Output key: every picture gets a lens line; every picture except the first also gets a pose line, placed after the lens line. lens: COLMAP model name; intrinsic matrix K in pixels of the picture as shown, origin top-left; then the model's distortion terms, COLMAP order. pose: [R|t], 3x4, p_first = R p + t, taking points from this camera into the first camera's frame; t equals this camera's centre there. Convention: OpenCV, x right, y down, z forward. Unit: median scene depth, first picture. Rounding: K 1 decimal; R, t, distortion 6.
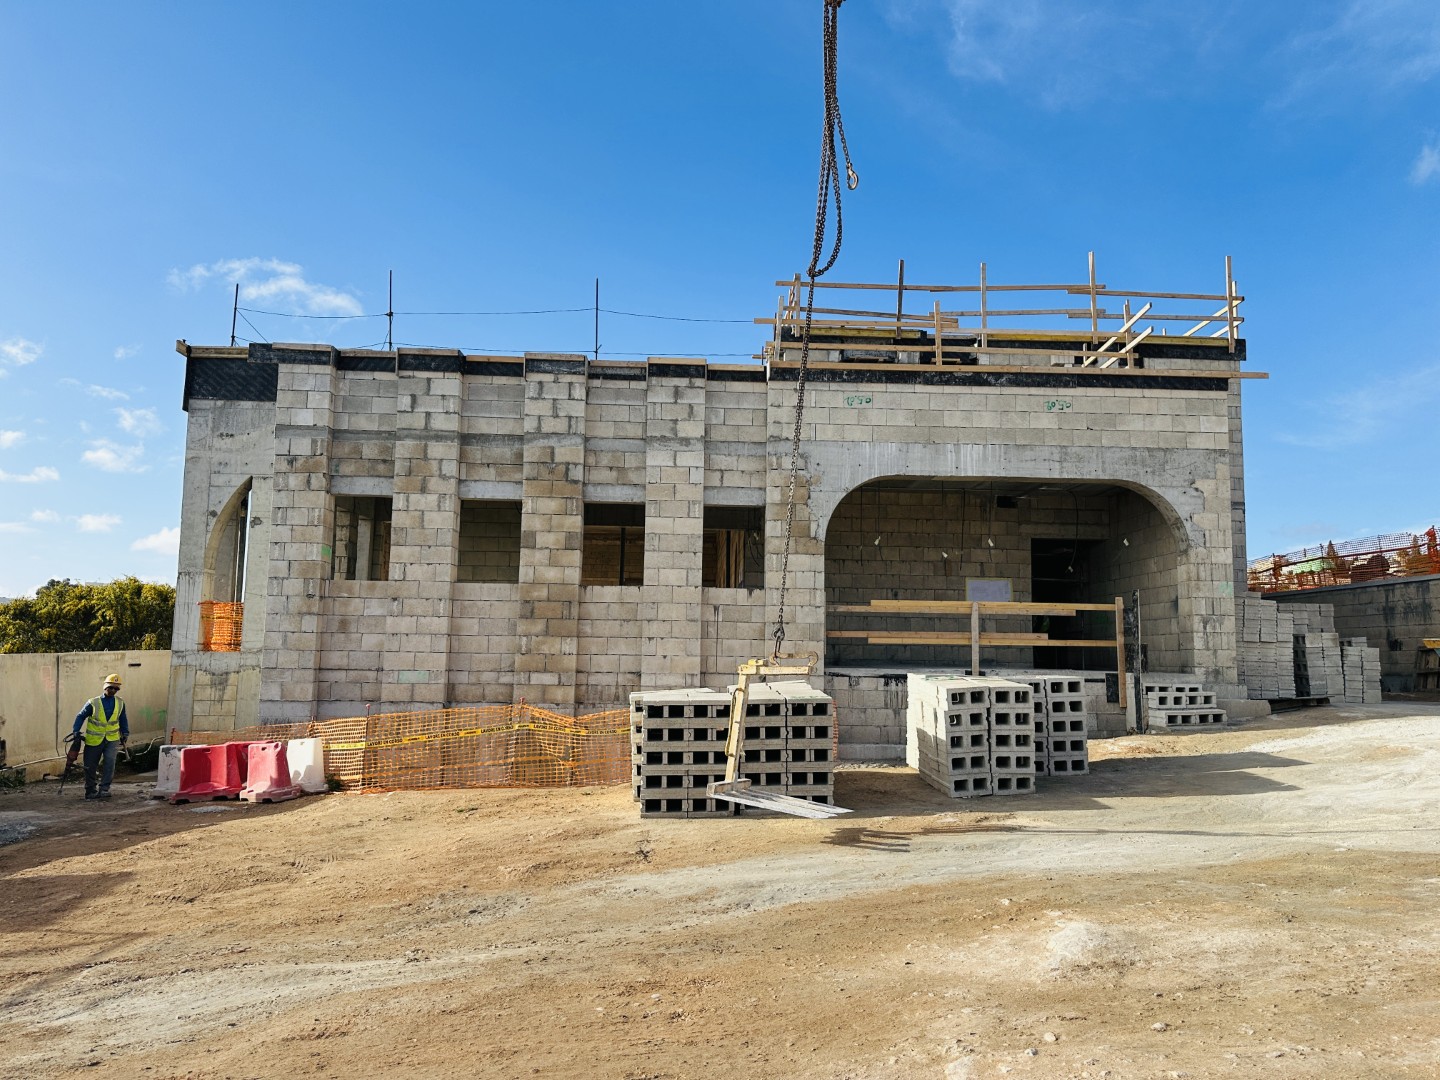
lens RADIAL K [[1006.9, 0, 719.6], [0, 1006.9, 550.7], [0, 0, 1]] dist [-0.004462, -0.003949]
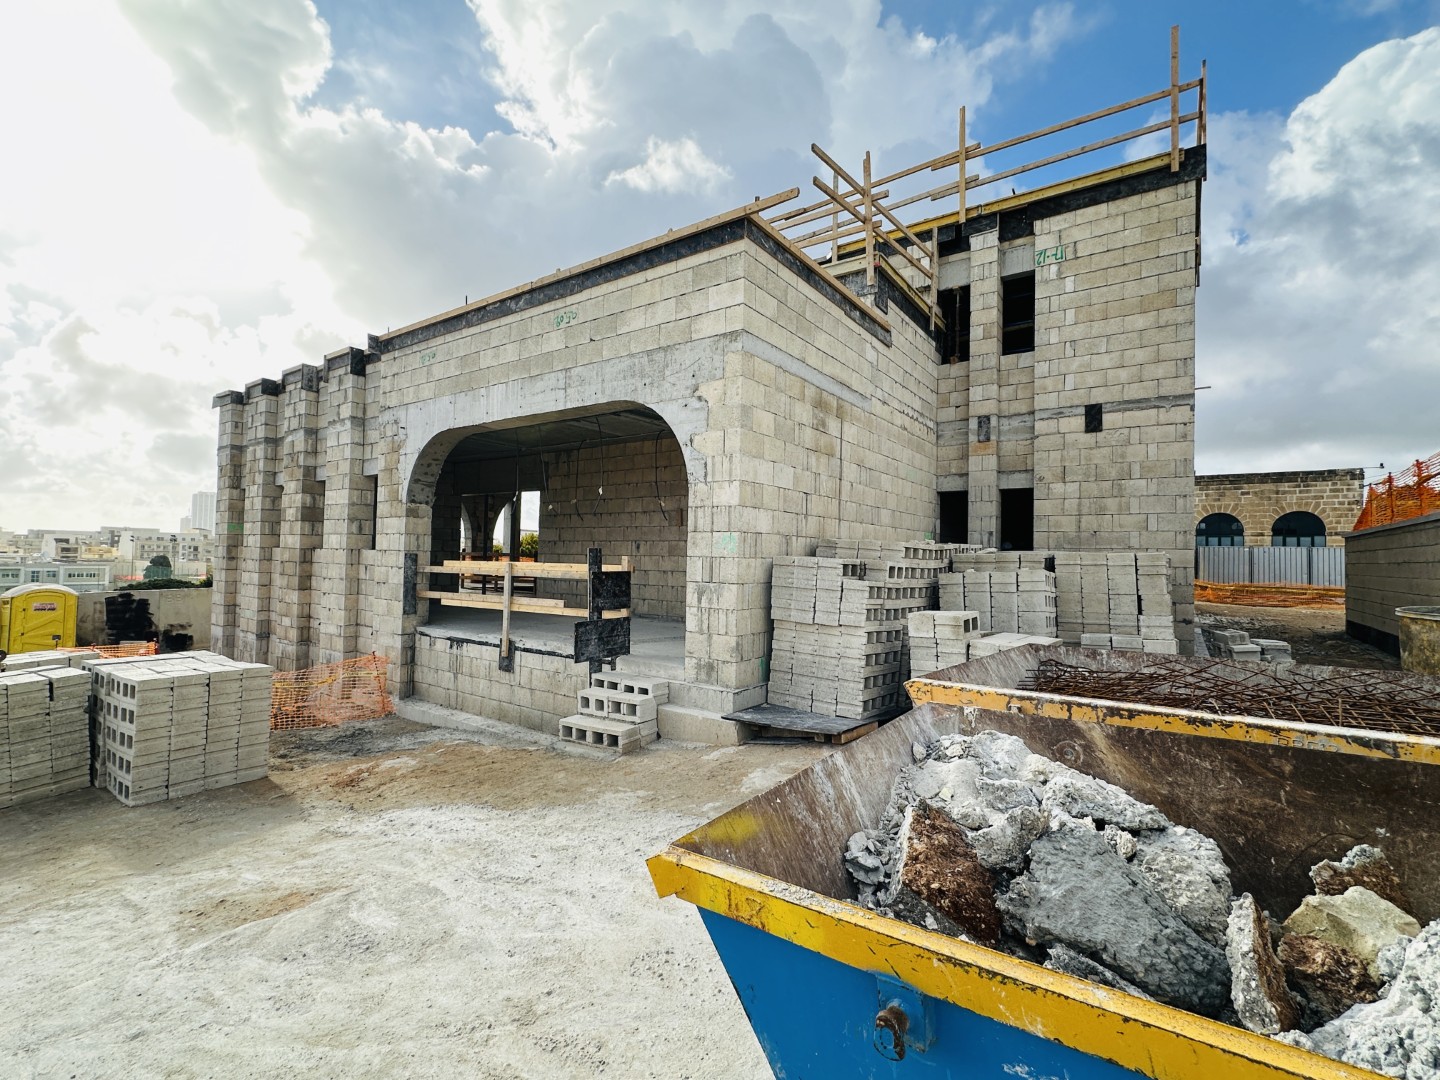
lens RADIAL K [[663.8, 0, 720.0], [0, 663.8, 540.0], [0, 0, 1]] dist [0.002502, 0.000176]
pose [[0.802803, -0.020305, -0.595899, 0.752479], [0.057323, 0.997419, 0.043240, 0.016477], [0.593483, -0.068872, 0.801895, 0.639455]]
